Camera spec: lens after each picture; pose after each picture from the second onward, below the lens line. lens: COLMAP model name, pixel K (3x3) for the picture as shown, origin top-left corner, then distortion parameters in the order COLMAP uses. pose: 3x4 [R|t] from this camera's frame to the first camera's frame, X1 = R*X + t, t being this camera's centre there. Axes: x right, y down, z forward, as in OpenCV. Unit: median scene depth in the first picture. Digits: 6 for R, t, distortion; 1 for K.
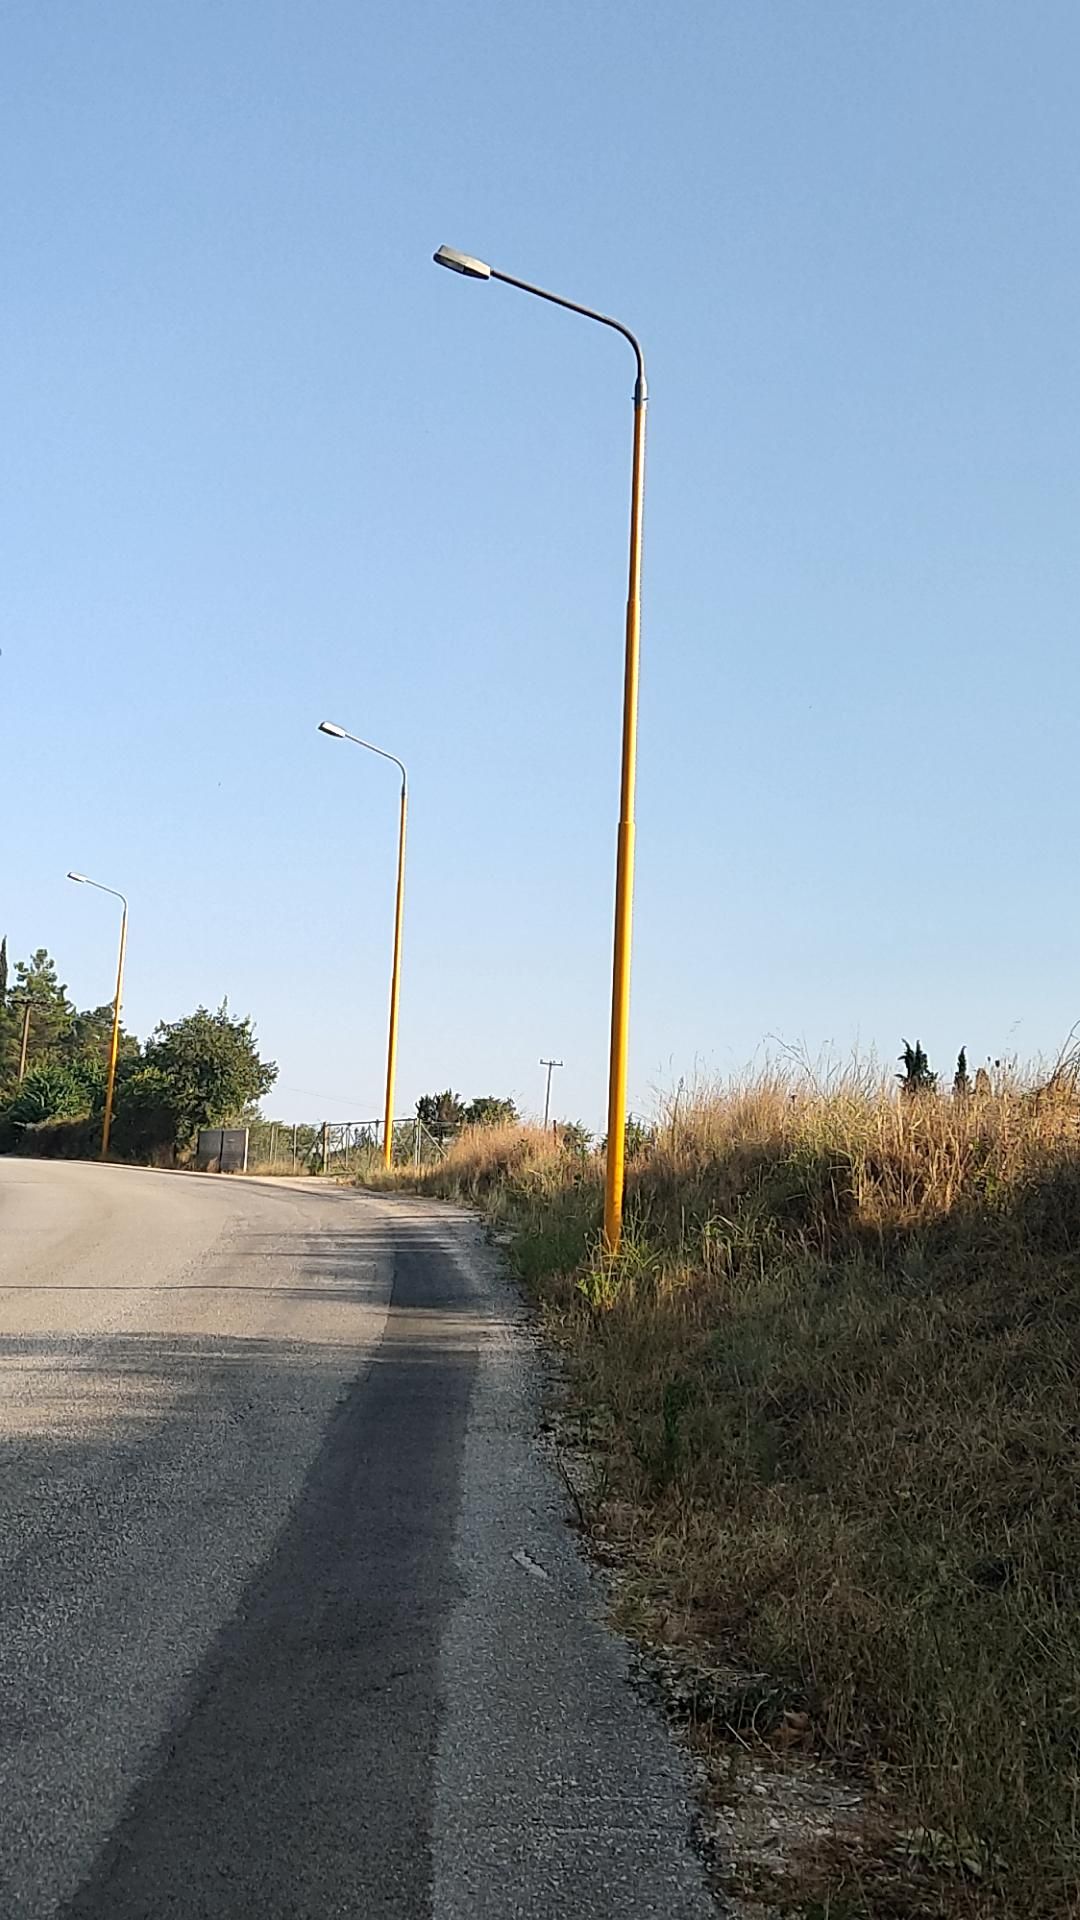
lens RADIAL K [[2367.2, 0, 540.0], [0, 2367.2, 960.0], [0, 0, 1]] dist [0.296149, -1.320552]
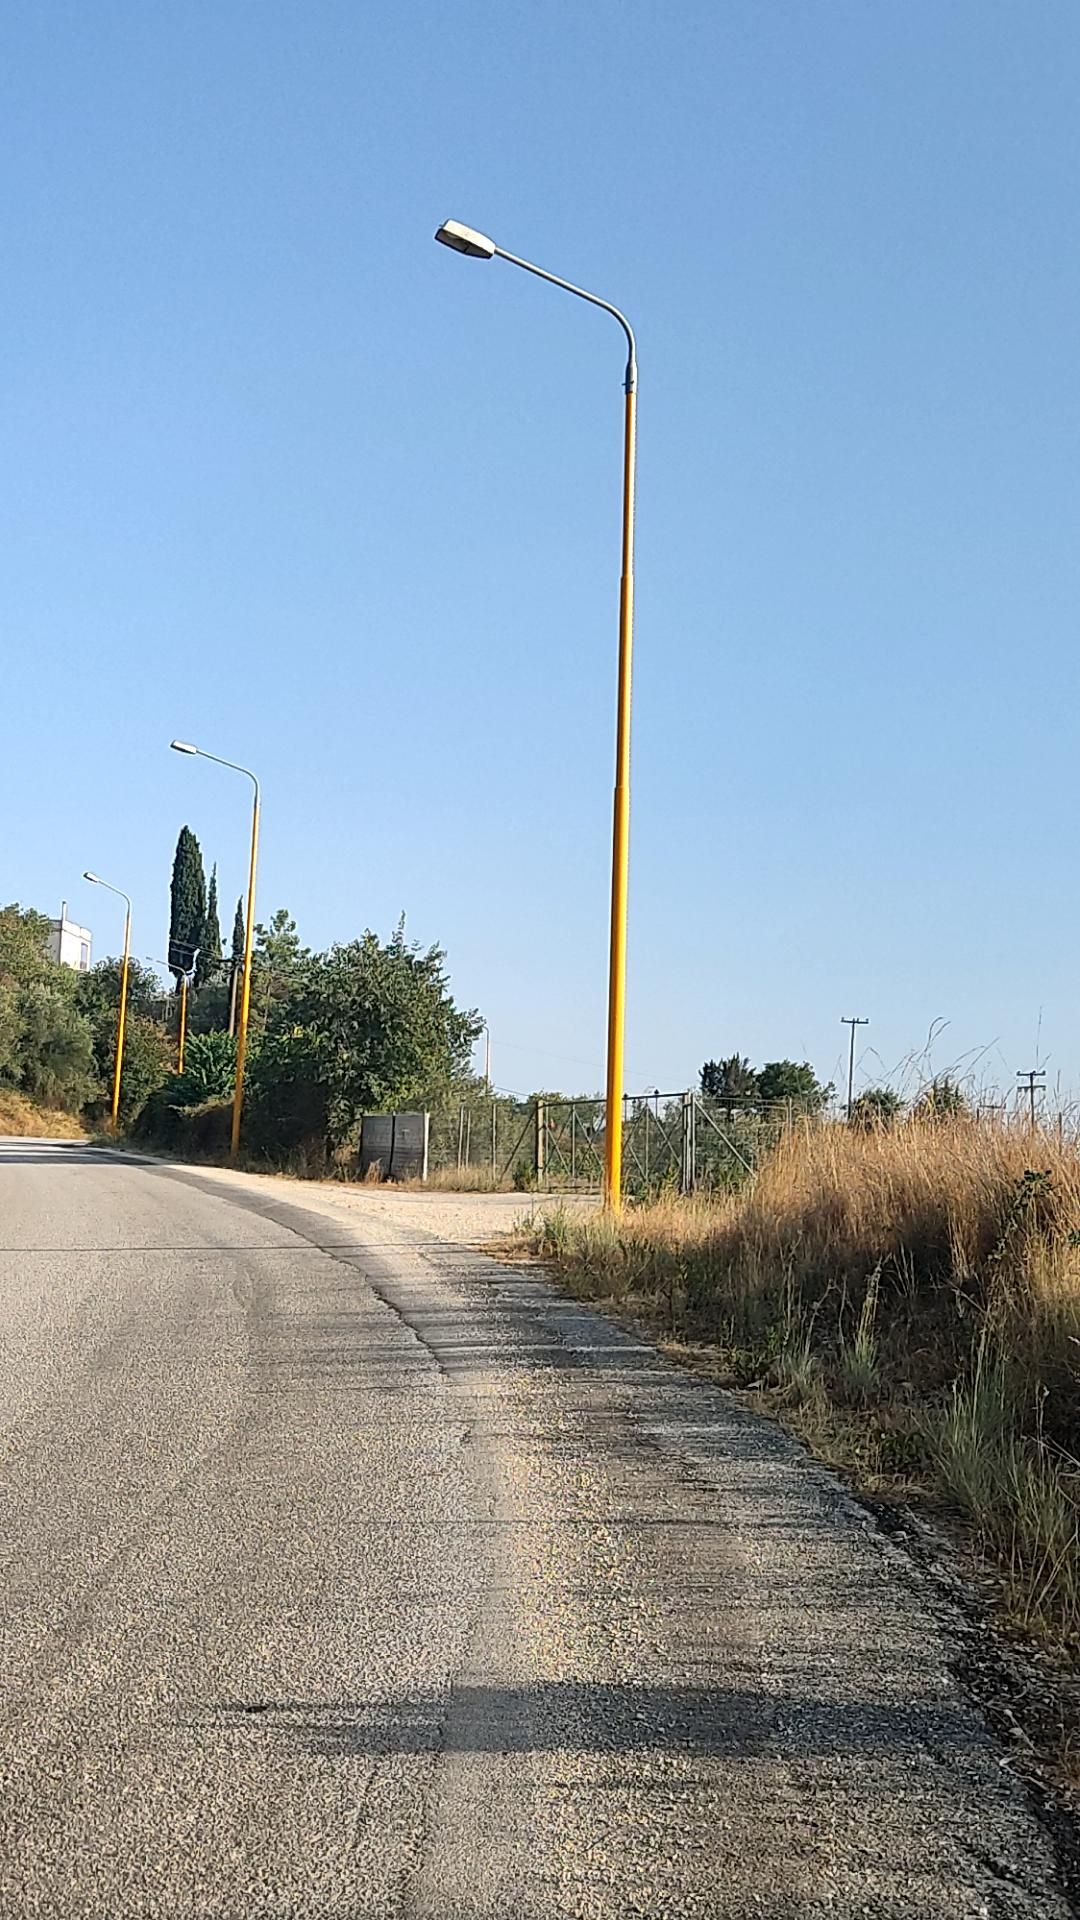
lens RADIAL K [[2367.2, 0, 540.0], [0, 2367.2, 960.0], [0, 0, 1]] dist [0.296149, -1.320552]
pose [[0.992433, -0.030850, -0.118850, -0.015101], [0.032415, 0.999411, 0.011258, 0.022583], [0.118433, -0.015026, 0.992848, 0.353259]]
